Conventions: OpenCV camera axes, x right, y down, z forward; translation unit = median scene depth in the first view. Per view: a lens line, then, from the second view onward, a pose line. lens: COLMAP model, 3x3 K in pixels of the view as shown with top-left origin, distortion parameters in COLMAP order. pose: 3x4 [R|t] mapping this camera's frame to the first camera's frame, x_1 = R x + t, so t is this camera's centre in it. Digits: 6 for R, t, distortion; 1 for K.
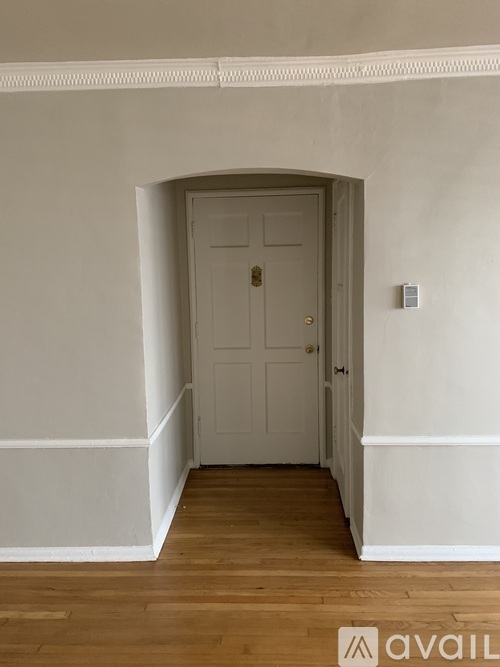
lens RADIAL K [[510.3, 0, 245.9], [0, 510.3, 334.8], [0, 0, 1]] dist [0.035591, -0.019410]
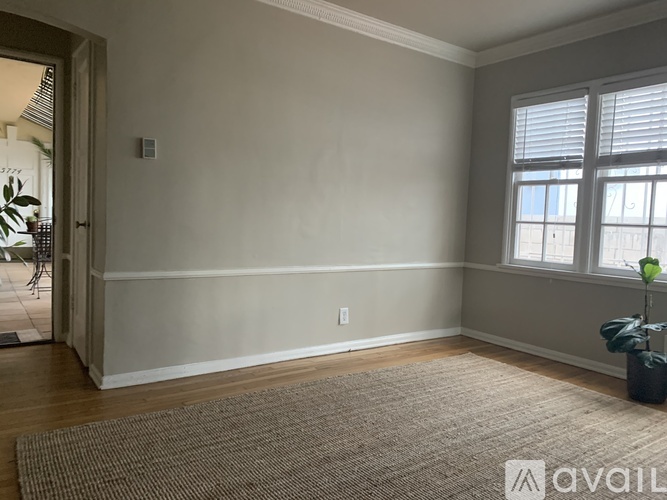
lens RADIAL K [[510.3, 0, 333.2], [0, 510.3, 244.8], [0, 0, 1]] dist [0.035591, -0.019410]
pose [[0.793382, 0.020199, 0.608389, -0.052309], [0.018164, 0.998219, -0.056829, 0.210184], [-0.608453, 0.056138, 0.791602, -0.167703]]
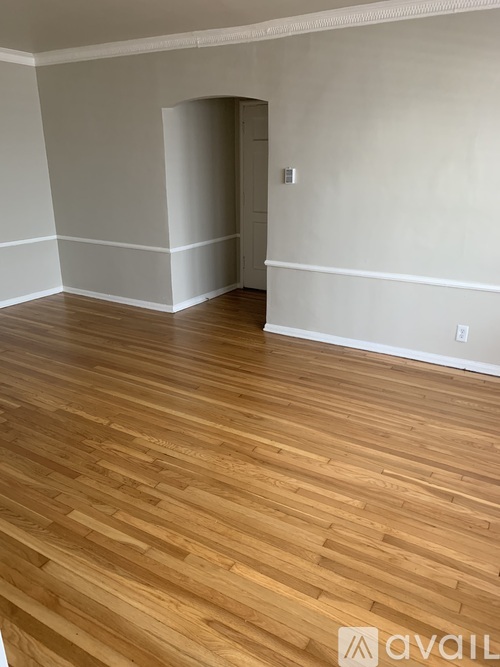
lens RADIAL K [[510.3, 0, 253.4], [0, 510.3, 334.8], [0, 0, 1]] dist [0.035591, -0.019410]
pose [[0.870831, 0.183933, -0.455875, 1.024258], [-0.085934, 0.970042, 0.227230, 0.055207], [0.484013, -0.158703, 0.860549, -0.549337]]
